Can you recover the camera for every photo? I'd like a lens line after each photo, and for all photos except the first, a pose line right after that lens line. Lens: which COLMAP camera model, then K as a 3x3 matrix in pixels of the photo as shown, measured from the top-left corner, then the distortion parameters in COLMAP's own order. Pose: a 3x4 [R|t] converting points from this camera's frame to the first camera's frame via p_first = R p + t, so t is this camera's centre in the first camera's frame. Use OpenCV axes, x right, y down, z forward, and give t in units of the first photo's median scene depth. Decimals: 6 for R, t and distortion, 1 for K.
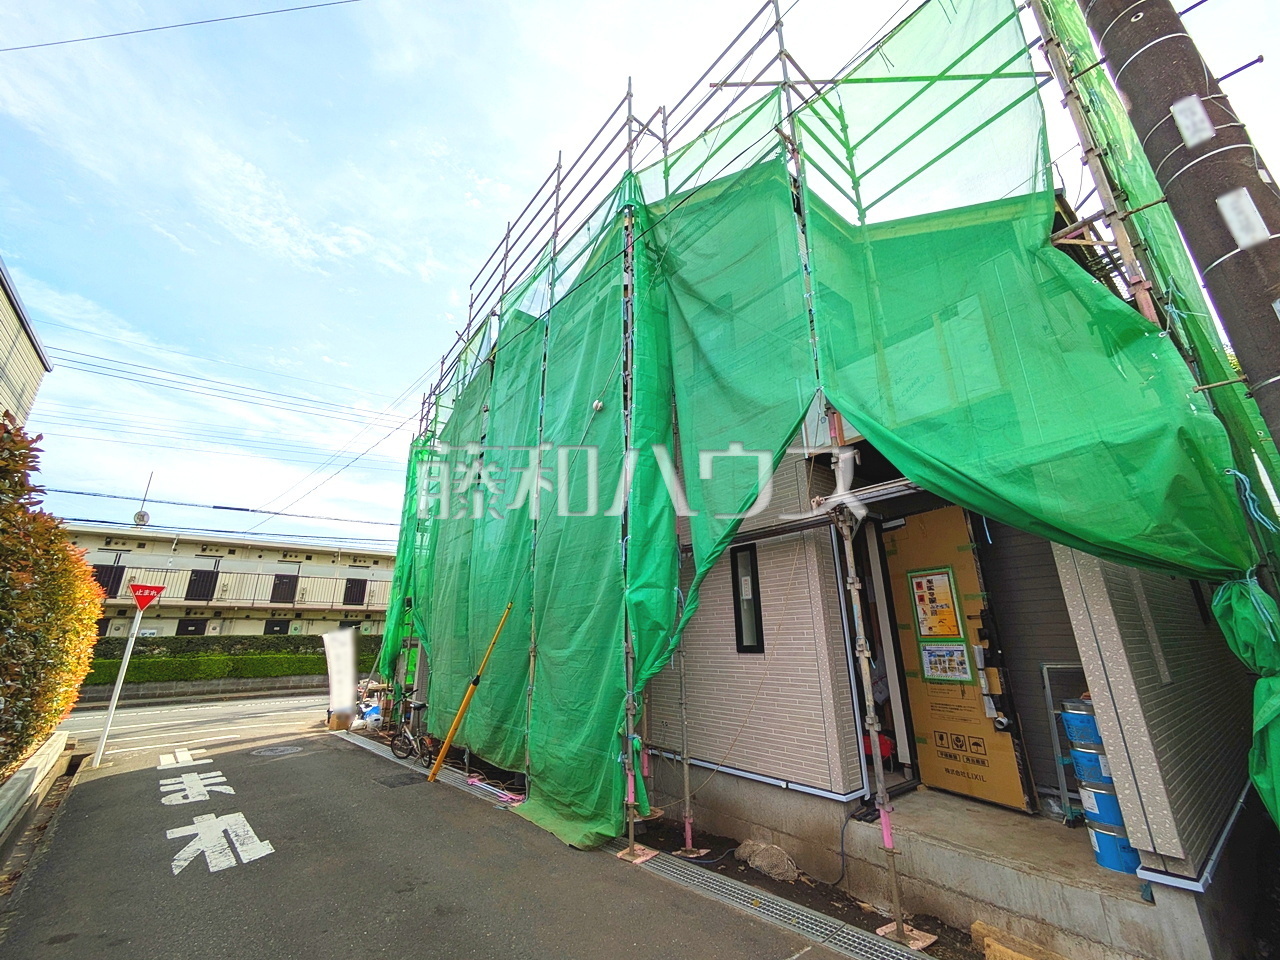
lens RADIAL K [[505.7, 0, 641.7], [0, 505.7, 481.7], [0, 0, 1]] dist [-0.008670, 0.004615]
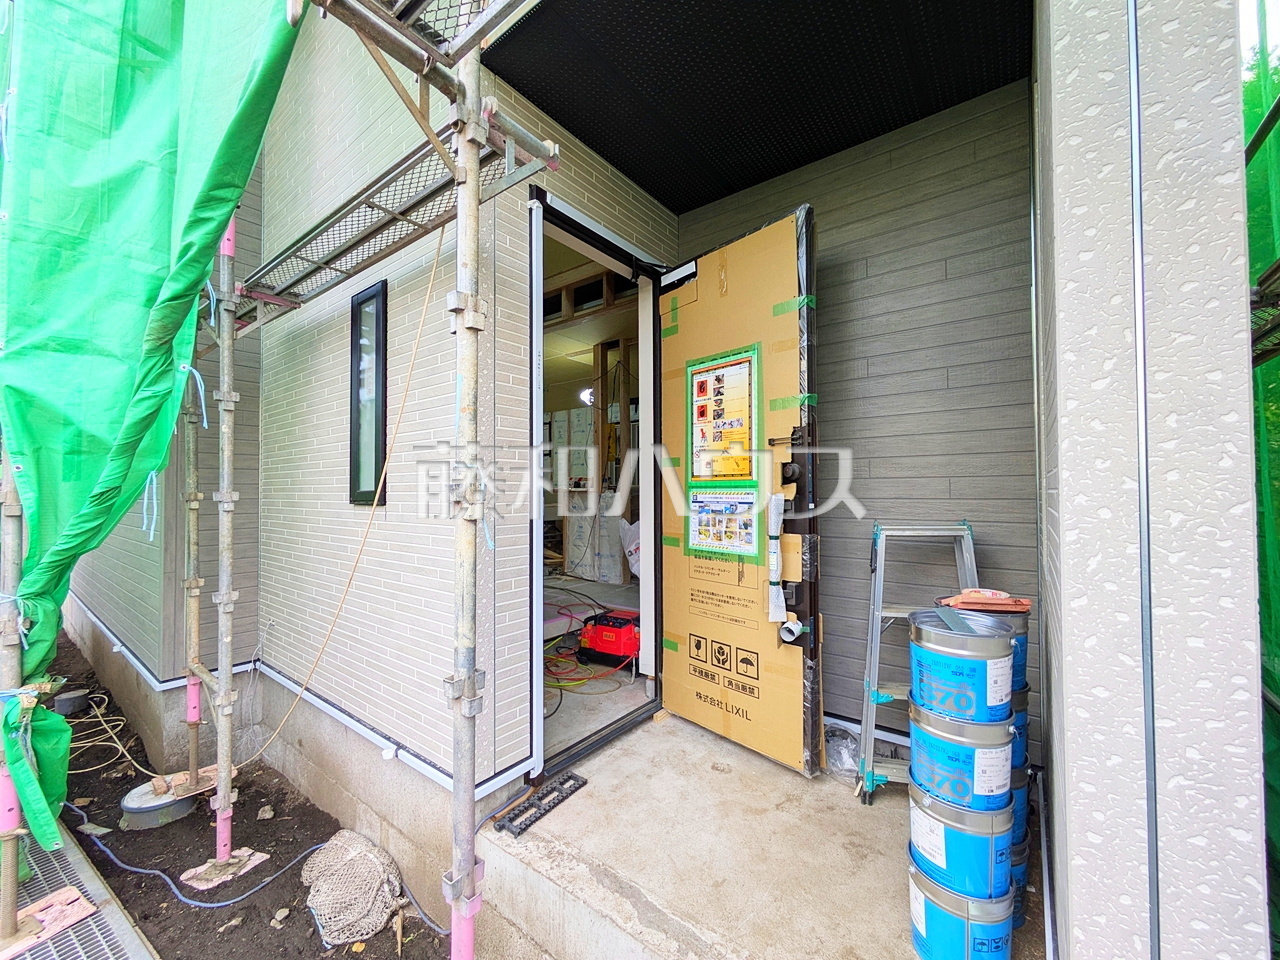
lens RADIAL K [[505.7, 0, 641.7], [0, 505.7, 481.7], [0, 0, 1]] dist [-0.008670, 0.004615]
pose [[0.965788, 0.014692, 0.258916, 0.388950], [-0.085894, 0.960163, 0.265913, 0.182567], [-0.244695, -0.279055, 0.928576, 0.542141]]
